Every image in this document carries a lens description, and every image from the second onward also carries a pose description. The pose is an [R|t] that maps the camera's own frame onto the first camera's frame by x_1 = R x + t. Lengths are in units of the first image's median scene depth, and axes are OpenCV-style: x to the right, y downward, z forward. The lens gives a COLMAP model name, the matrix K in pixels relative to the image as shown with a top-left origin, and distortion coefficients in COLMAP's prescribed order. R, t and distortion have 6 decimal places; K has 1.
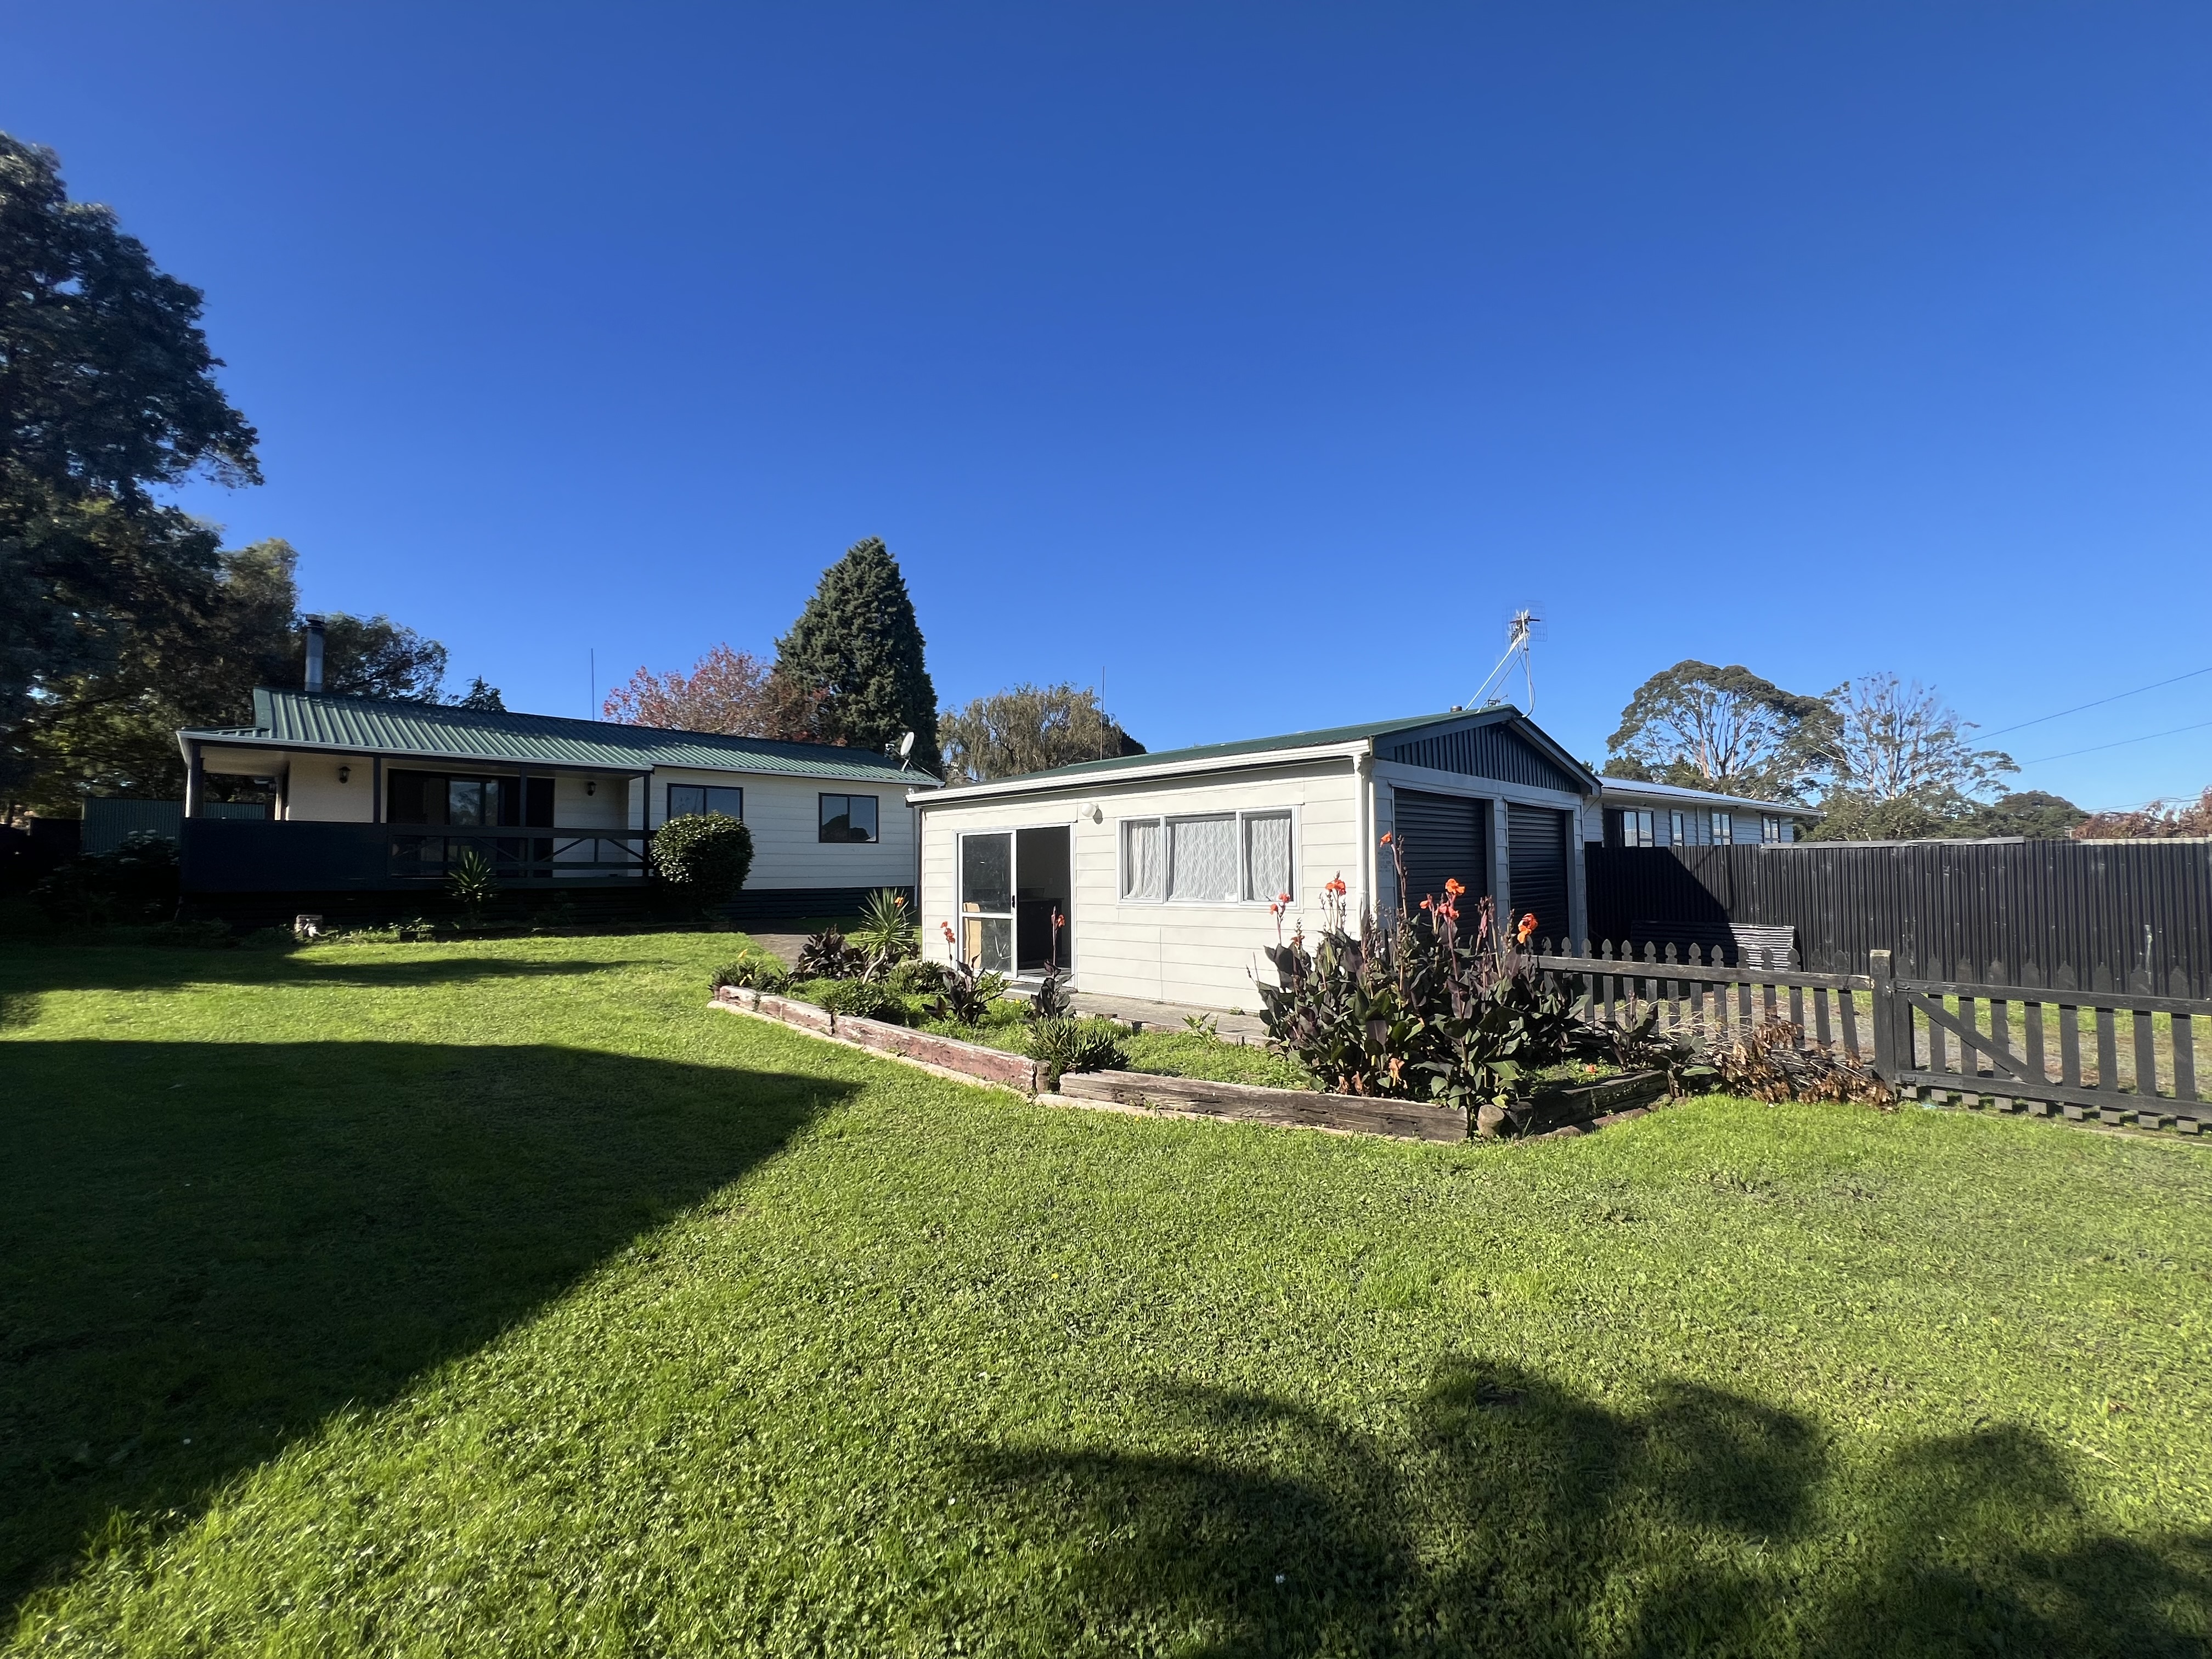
lens RADIAL K [[892.7, 0, 1104.1], [0, 892.7, 838.0], [0, 0, 1]] dist [0.000306, 0.000012]
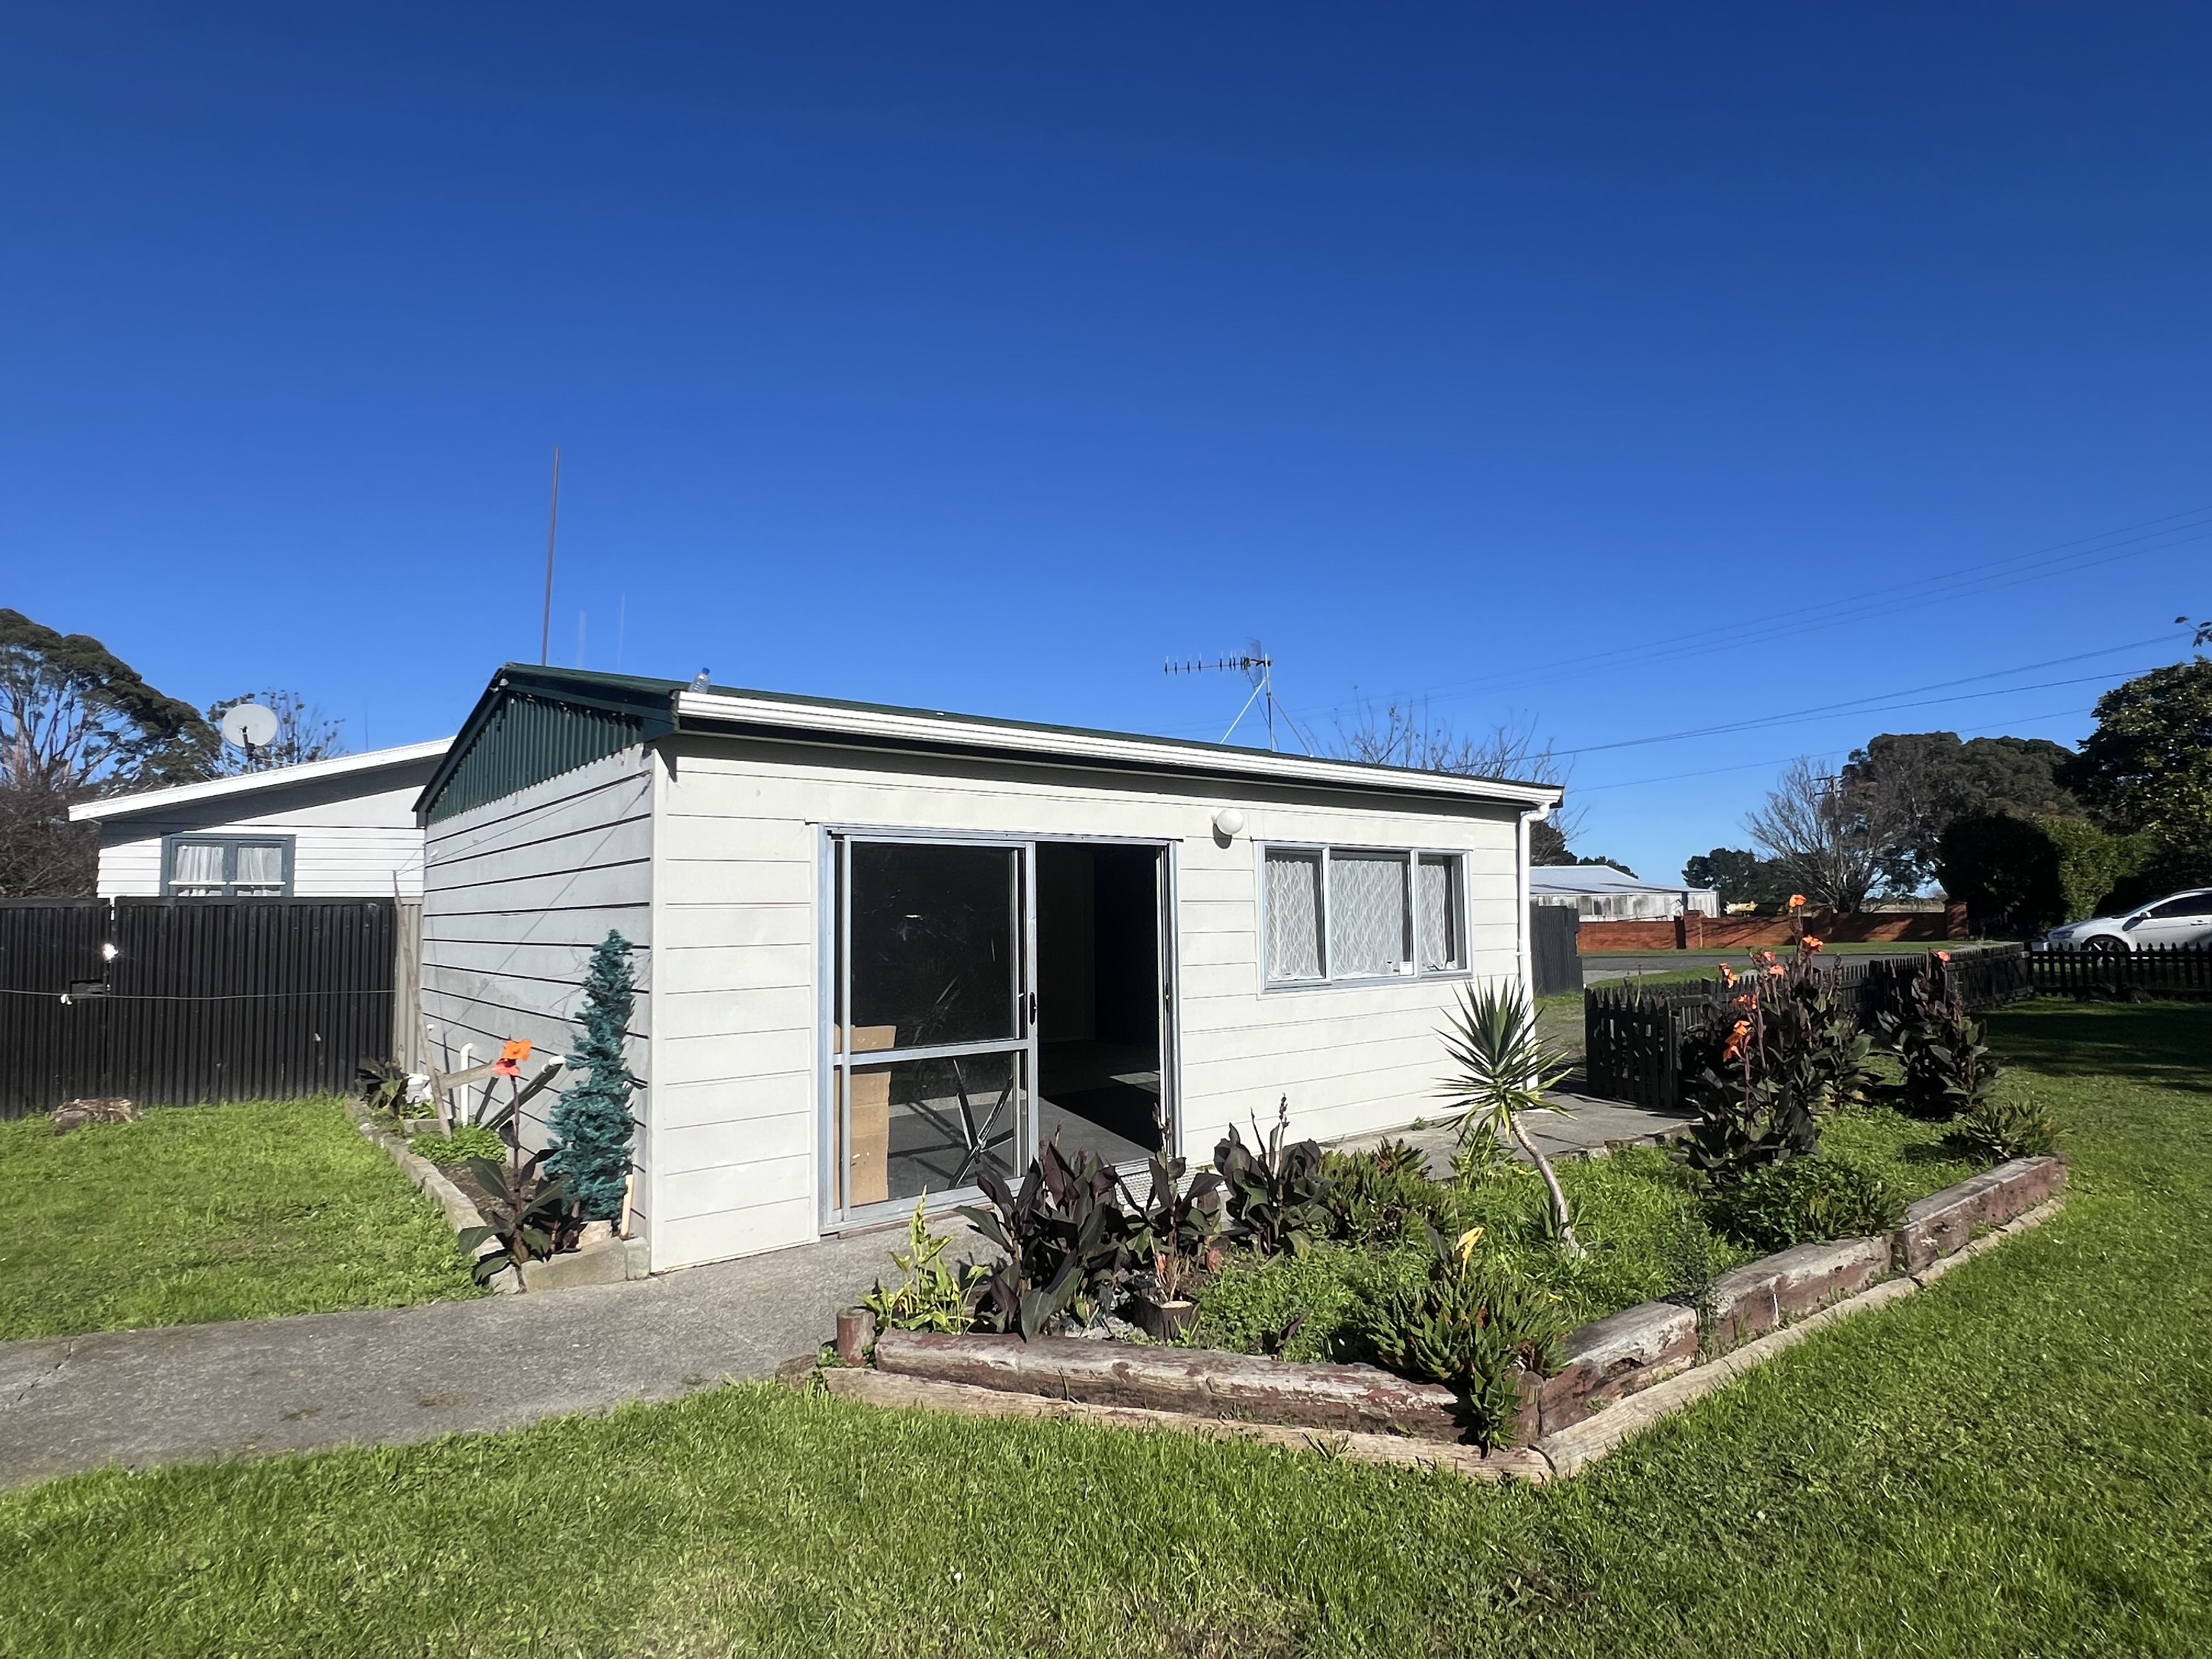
lens RADIAL K [[1175.9, 0, 1103.4], [0, 1175.9, 835.1], [0, 0, 1]] dist [-0.001292, -0.000069]
pose [[0.104630, 0.076392, 0.991573, -0.659316], [-0.027018, 0.996896, -0.073951, 0.029361], [-0.994144, -0.019053, 0.106370, 0.904942]]
